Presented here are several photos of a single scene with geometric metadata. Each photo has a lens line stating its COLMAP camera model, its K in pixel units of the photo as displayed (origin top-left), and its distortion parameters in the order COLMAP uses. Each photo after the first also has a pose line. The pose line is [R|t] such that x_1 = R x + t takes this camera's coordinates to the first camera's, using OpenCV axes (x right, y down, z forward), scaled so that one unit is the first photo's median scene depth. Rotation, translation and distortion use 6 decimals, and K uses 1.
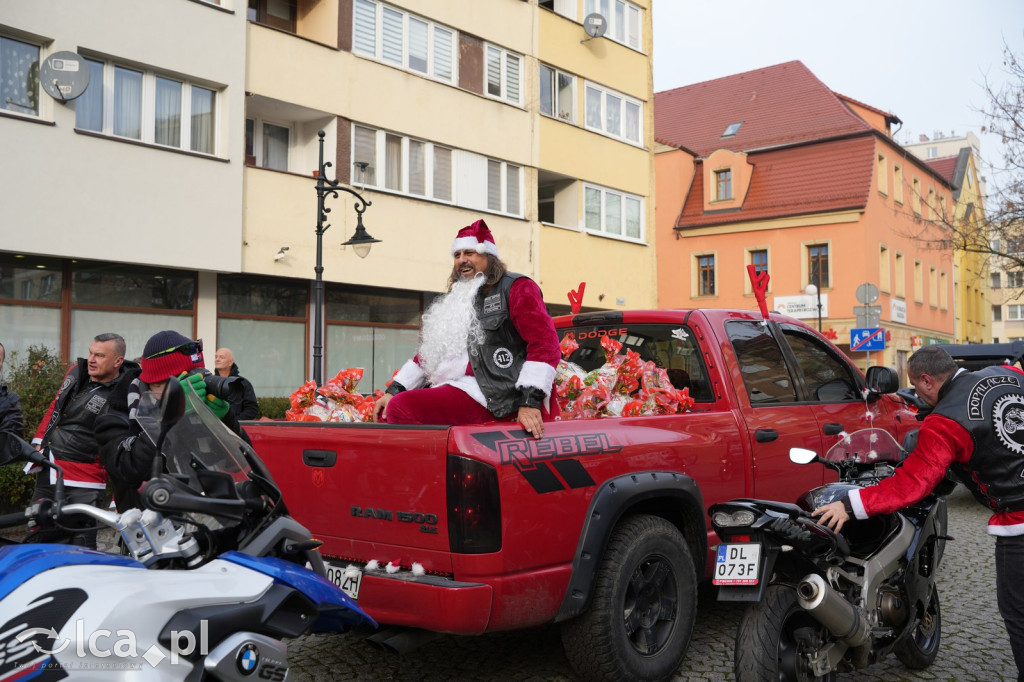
lens RADIAL K [[1018.9, 0, 505.6], [0, 1018.9, 341.3], [0, 0, 1]] dist [-0.085756, 0.210461]
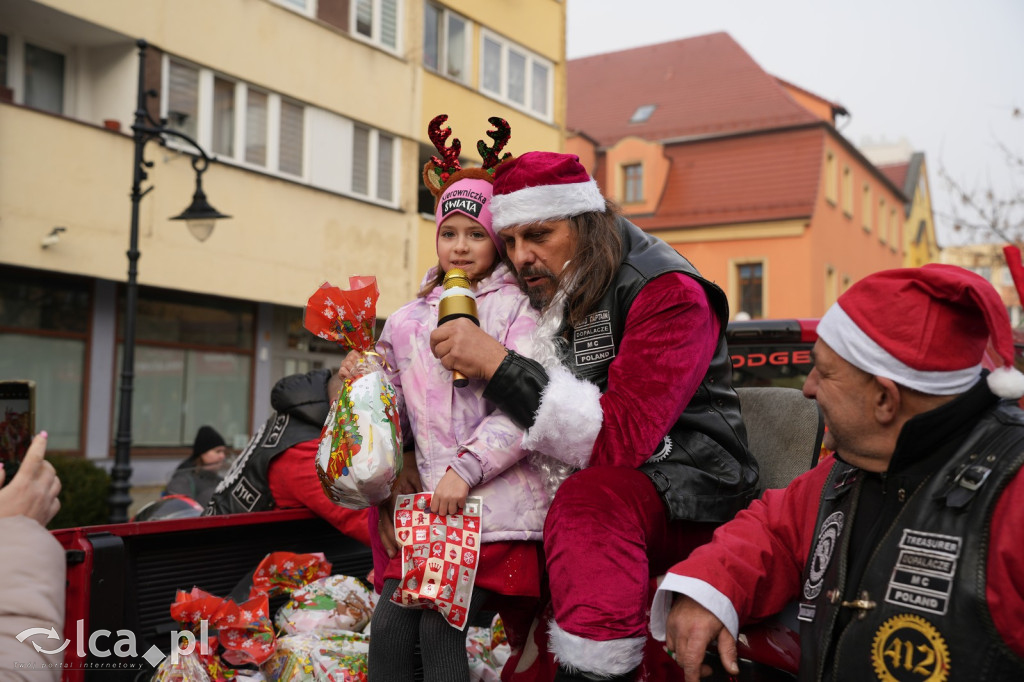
lens RADIAL K [[1268.5, 0, 513.9], [0, 1268.5, 328.0], [0, 0, 1]] dist [0.109944, 0.030153]
pose [[0.988485, 0.031267, 0.148056, -0.033622], [-0.025366, 0.998813, -0.041574, 0.001489], [-0.149180, 0.037339, 0.988105, 0.086526]]
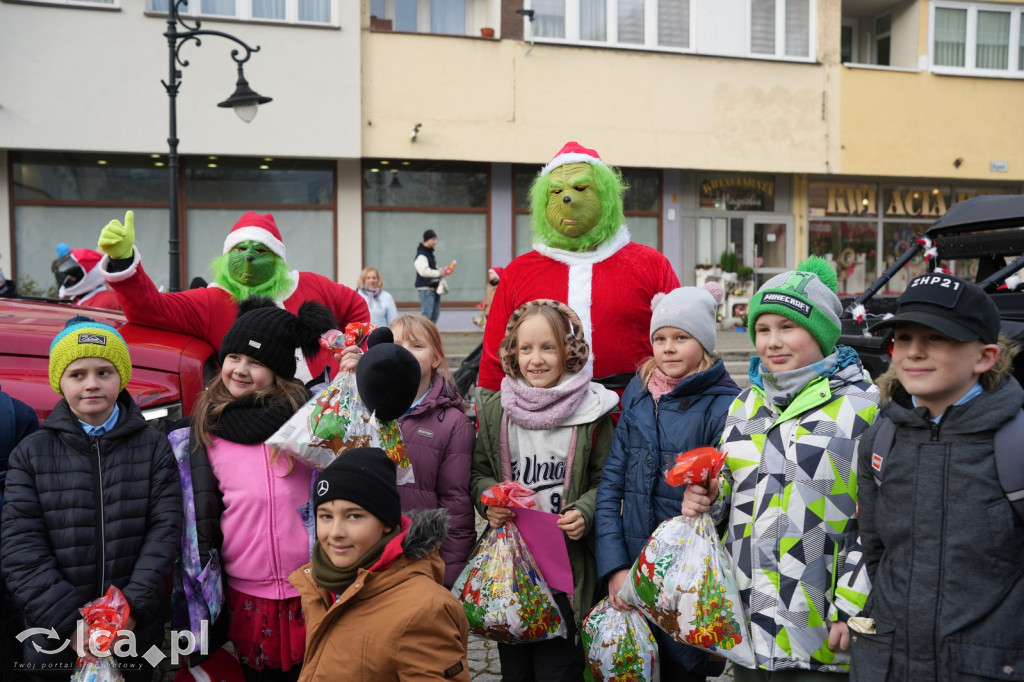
lens RADIAL K [[1018.9, 0, 505.6], [0, 1018.9, 341.3], [0, 0, 1]] dist [-0.085756, 0.210461]
pose [[0.838406, 0.027824, -0.544335, 0.239161], [0.026154, 0.995492, 0.091169, 0.009446], [0.544418, -0.090673, 0.833899, 0.248425]]
